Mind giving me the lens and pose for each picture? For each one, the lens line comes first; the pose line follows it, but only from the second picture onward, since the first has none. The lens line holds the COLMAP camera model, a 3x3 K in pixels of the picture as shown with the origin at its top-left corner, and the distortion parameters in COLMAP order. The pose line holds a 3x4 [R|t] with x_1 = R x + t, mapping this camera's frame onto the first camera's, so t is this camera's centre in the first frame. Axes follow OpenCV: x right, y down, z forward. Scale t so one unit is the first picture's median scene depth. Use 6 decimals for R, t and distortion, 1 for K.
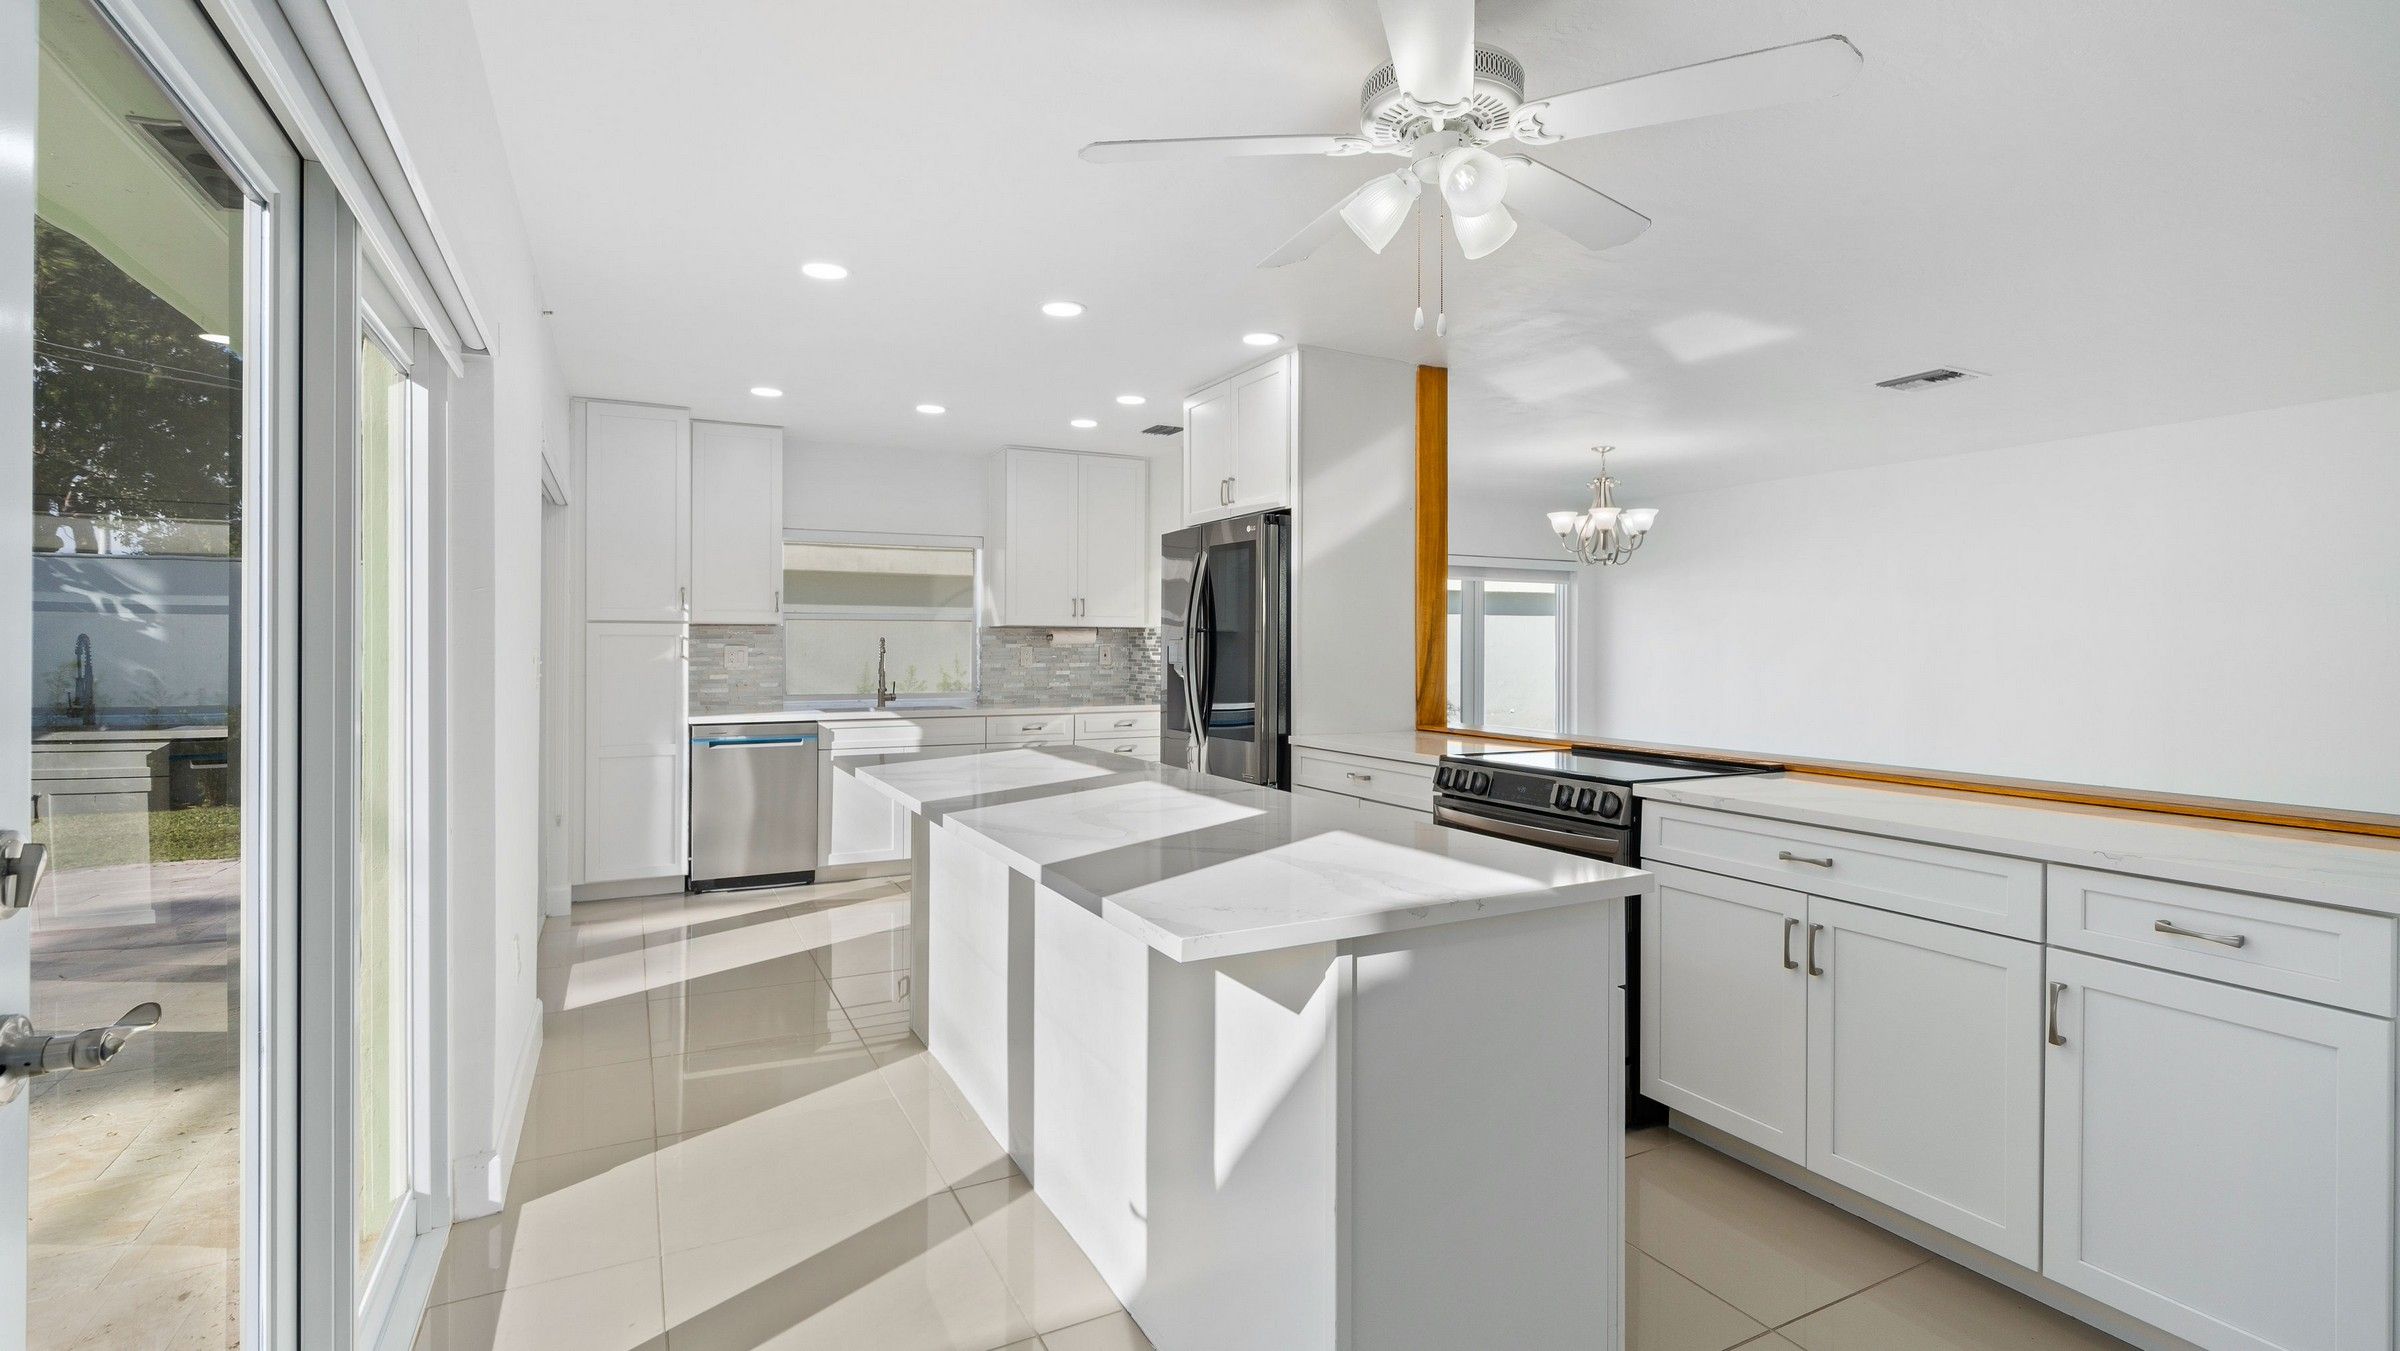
lens RADIAL K [[1106.4, 0, 1199.9], [0, 1106.4, 657.4], [0, 0, 1]] dist [-0.000964, -0.000176]
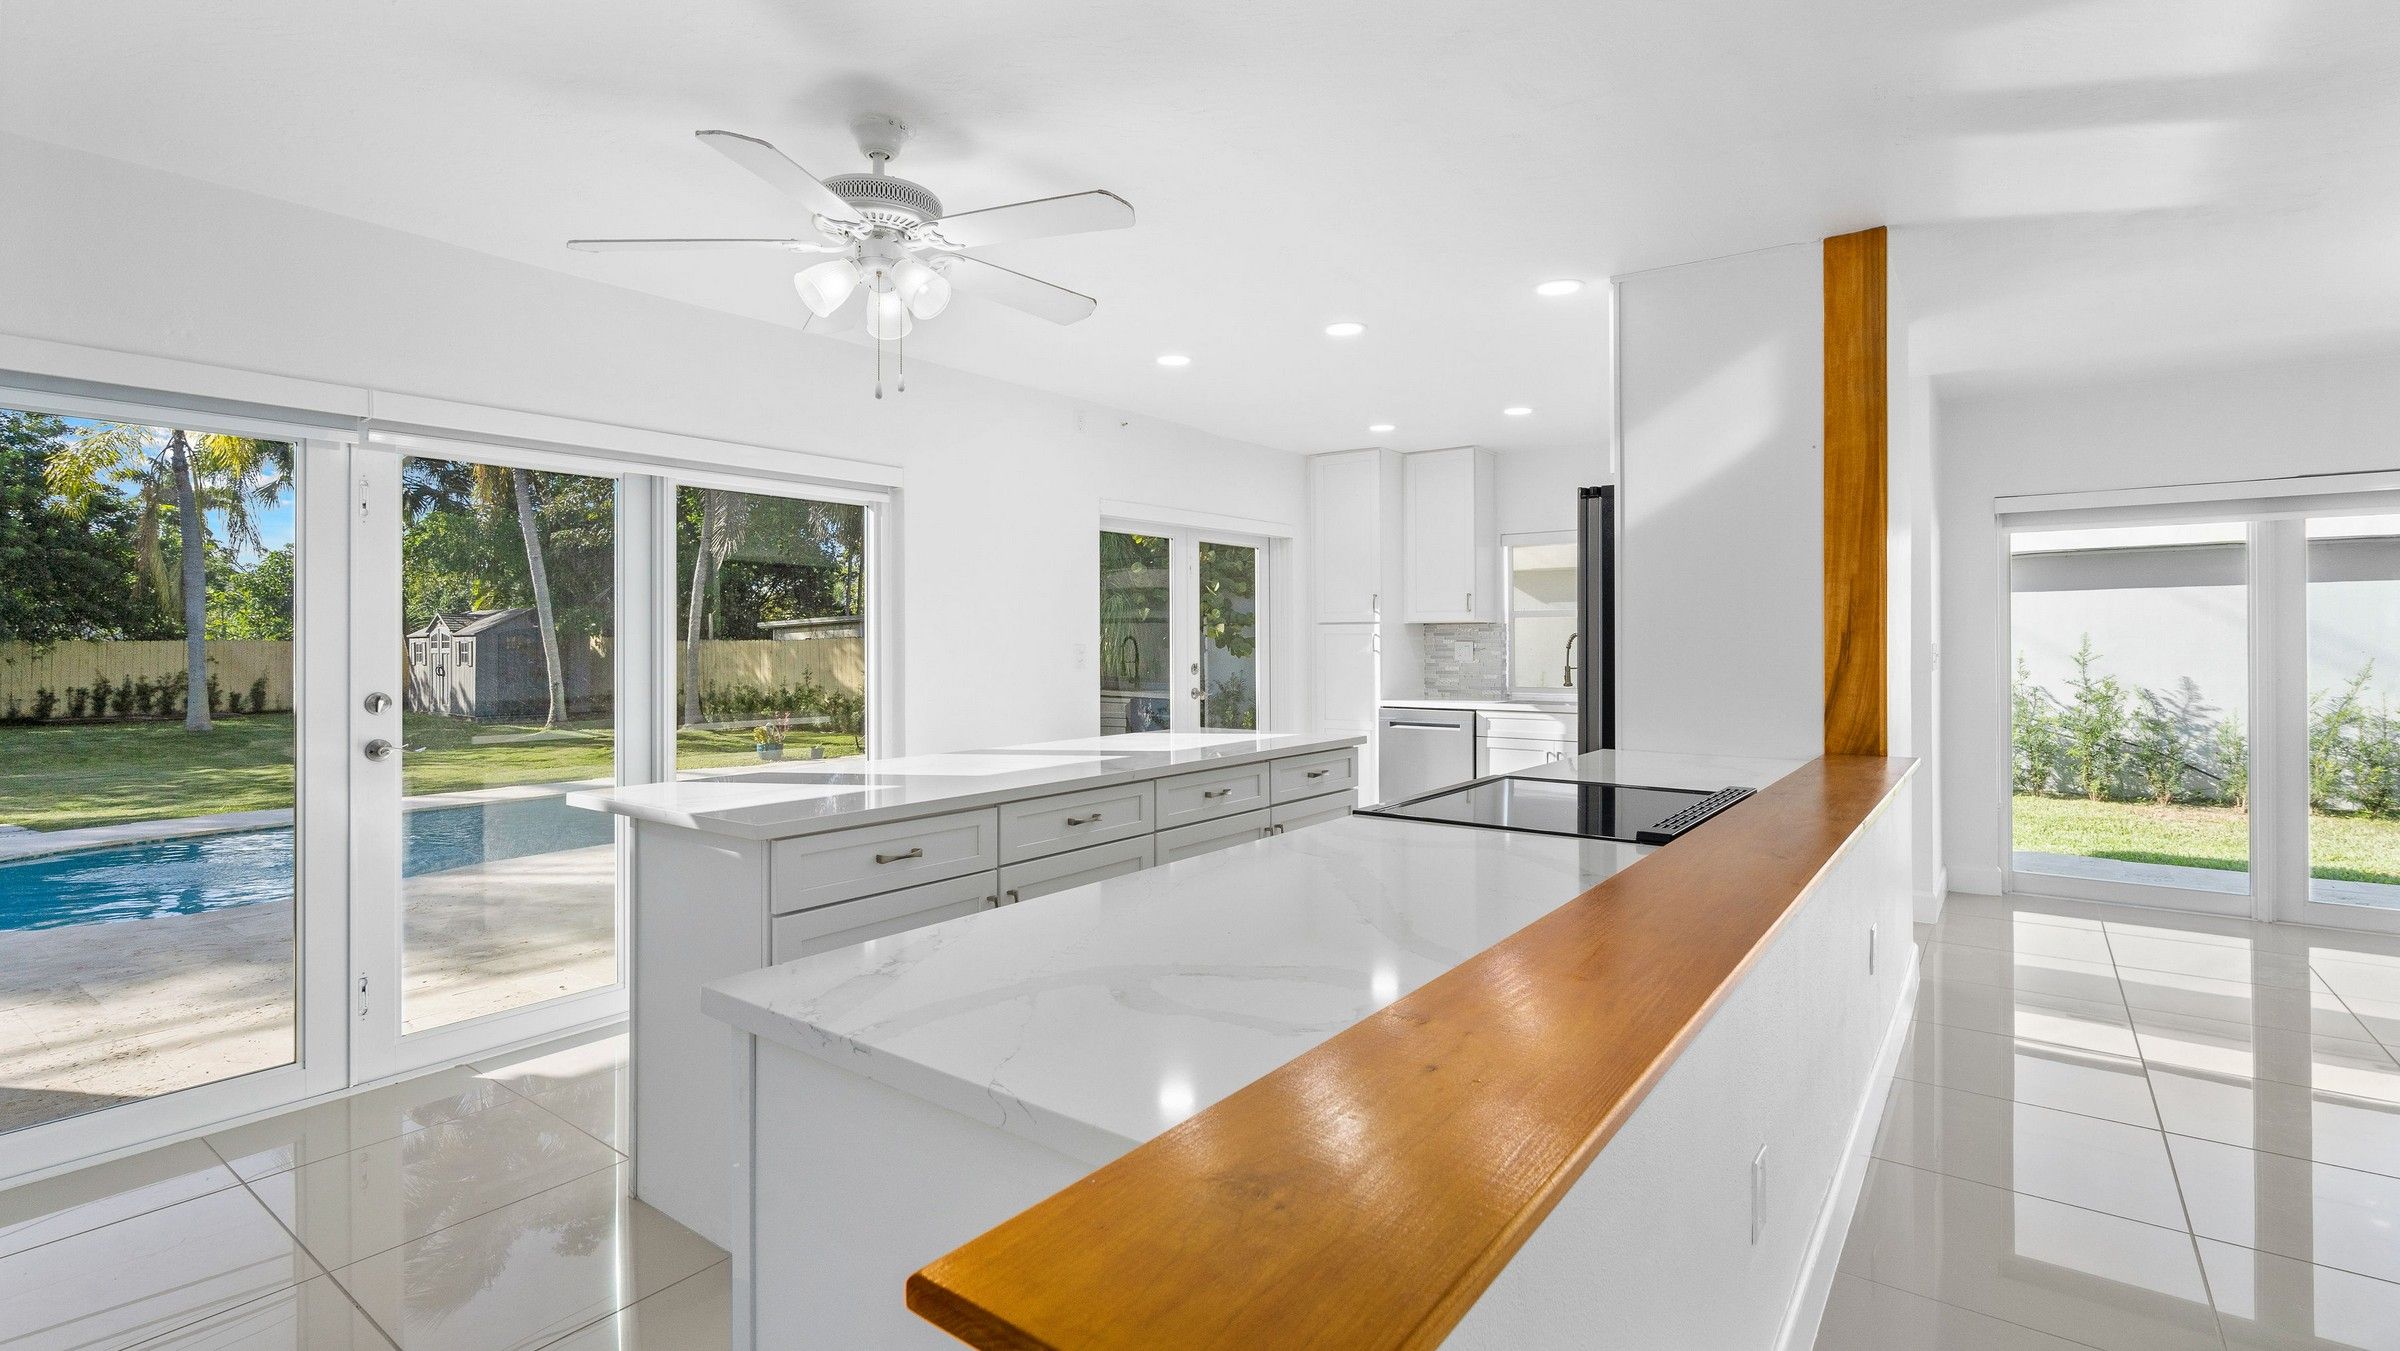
lens RADIAL K [[1106.4, 0, 1199.9], [0, 1106.4, 657.4], [0, 0, 1]] dist [-0.000964, -0.000176]
pose [[0.439425, 0.009474, -0.898229, 0.584468], [-0.005484, 0.999954, 0.007864, -0.002484], [0.898263, 0.001471, 0.439457, 0.298819]]
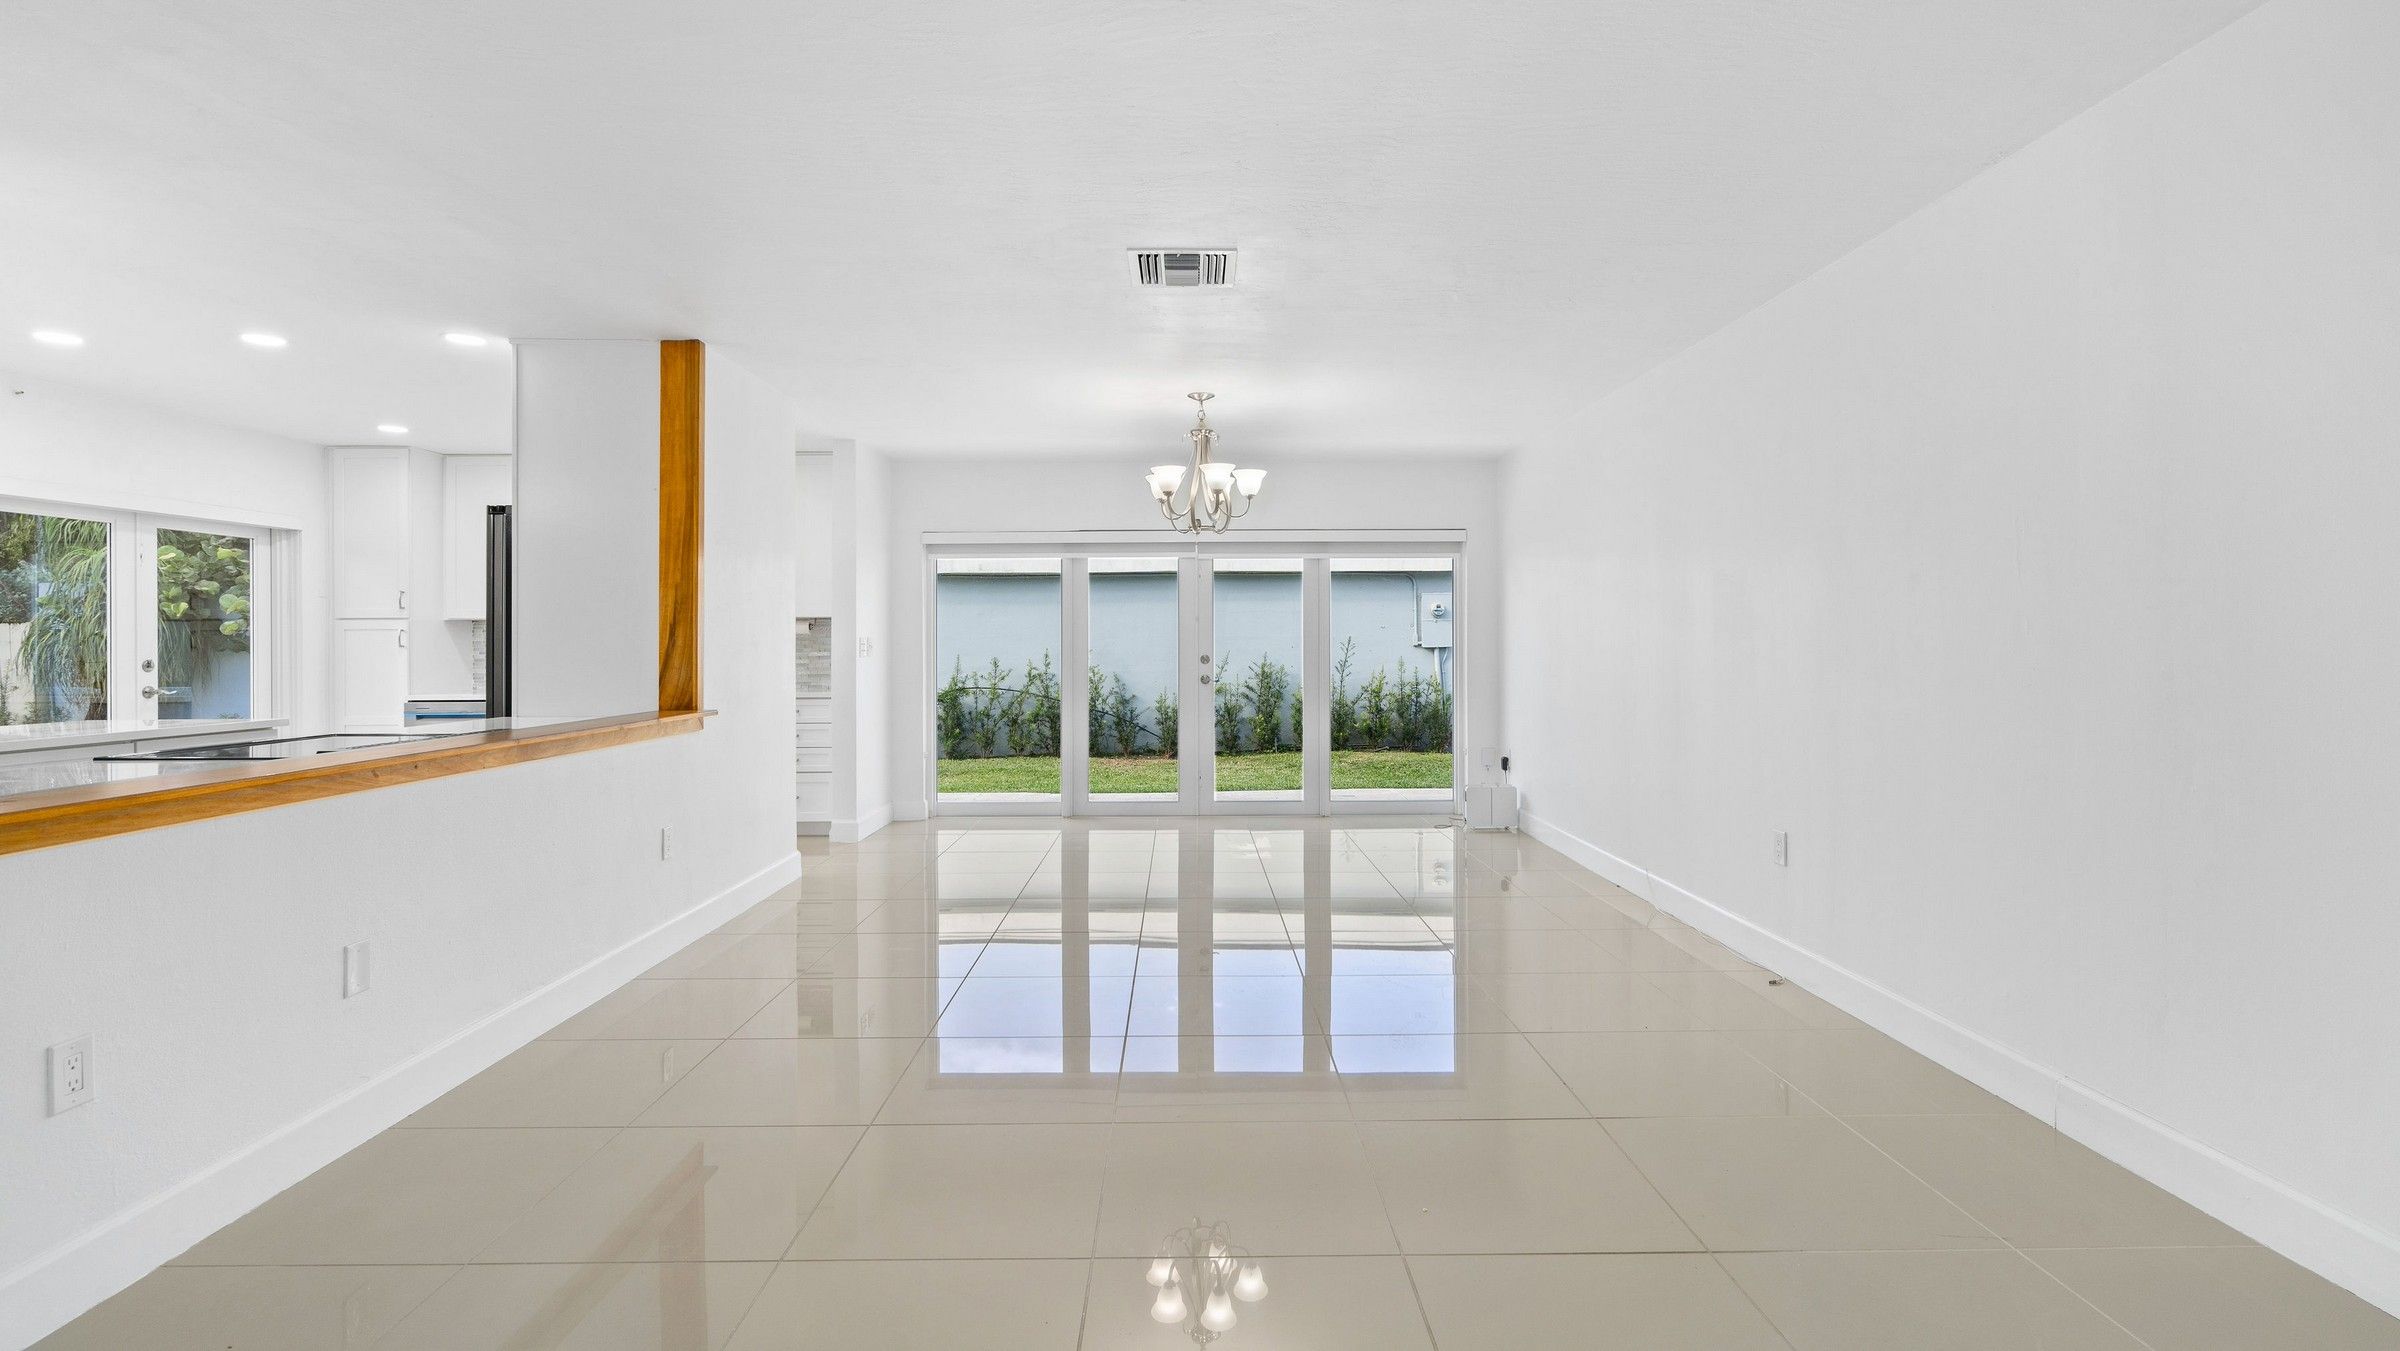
lens RADIAL K [[1106.4, 0, 1199.9], [0, 1106.4, 657.4], [0, 0, 1]] dist [-0.000964, -0.000176]
pose [[0.894805, -0.002671, -0.446449, 0.944783], [0.003944, 0.999990, 0.001922, 0.012881], [0.446440, -0.003481, 0.894807, 0.302038]]
